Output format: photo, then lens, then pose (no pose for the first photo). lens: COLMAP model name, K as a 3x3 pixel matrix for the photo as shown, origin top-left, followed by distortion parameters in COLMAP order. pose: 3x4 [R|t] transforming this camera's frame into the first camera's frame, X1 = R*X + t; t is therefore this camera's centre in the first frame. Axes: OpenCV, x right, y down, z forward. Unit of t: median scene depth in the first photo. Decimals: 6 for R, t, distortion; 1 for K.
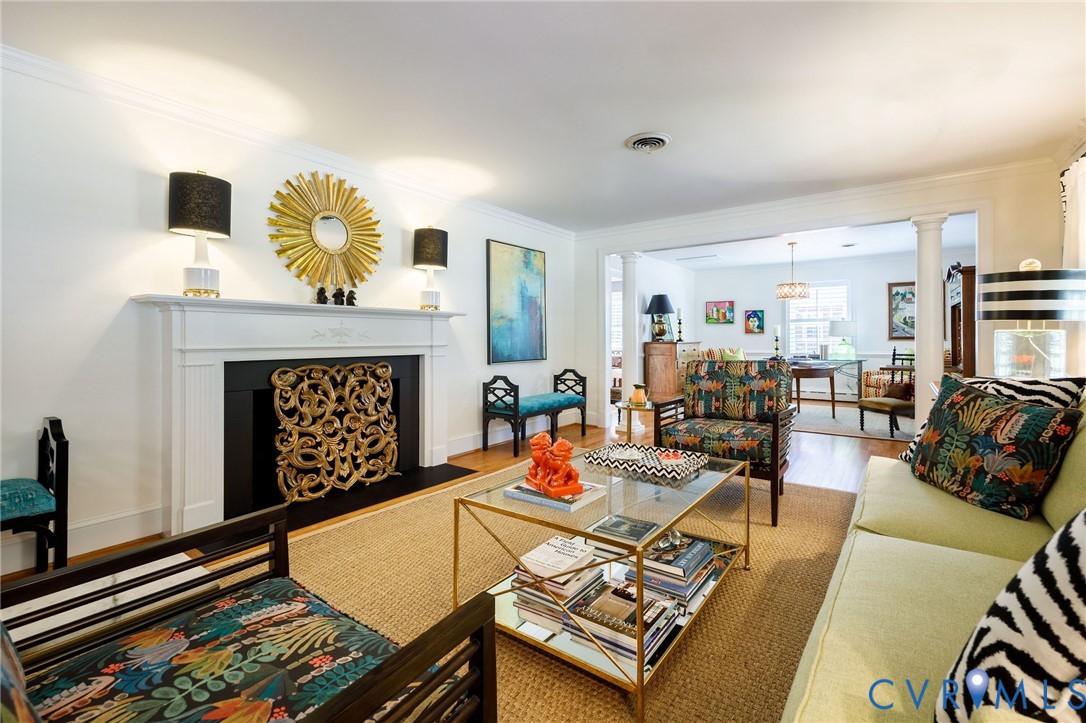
lens RADIAL K [[481.4, 0, 542.6], [0, 481.4, 339.5], [0, 0, 1]] dist [0.001220, 0.000078]
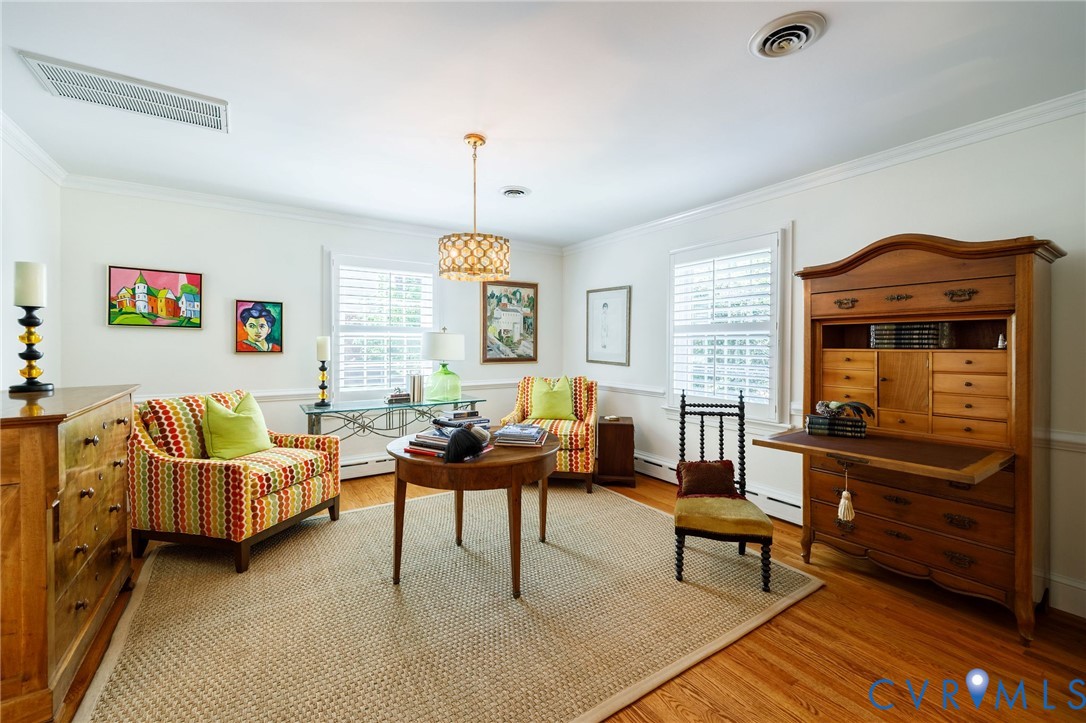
lens RADIAL K [[447.1, 0, 541.7], [0, 447.1, 348.8], [0, 0, 1]] dist [0.015378, -0.000250]
pose [[0.345333, -0.004227, 0.938471, 0.159733], [-0.004118, 0.999973, 0.006019, -0.022787], [-0.938471, -0.005943, 0.345307, 0.697700]]
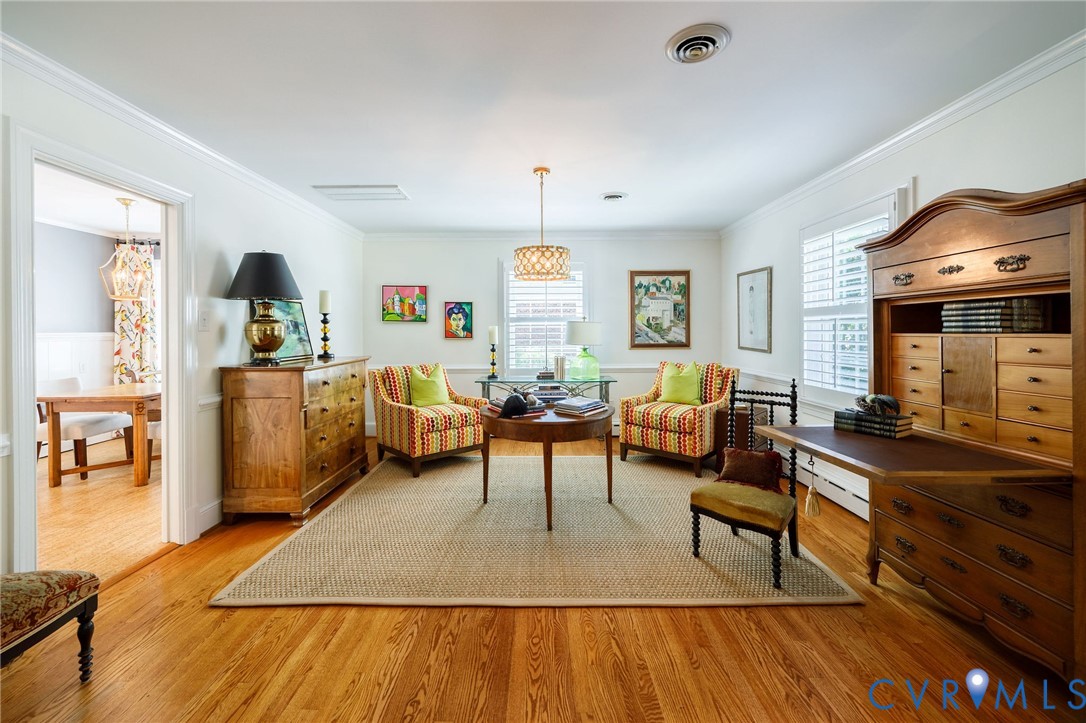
lens RADIAL K [[447.1, 0, 537.1], [0, 447.1, 333.7], [0, 0, 1]] dist [0.015378, -0.000250]
pose [[0.803707, -0.002898, 0.595018, 0.196892], [0.001945, 0.999996, 0.002243, -0.022738], [-0.595022, -0.000646, 0.803709, 0.530603]]
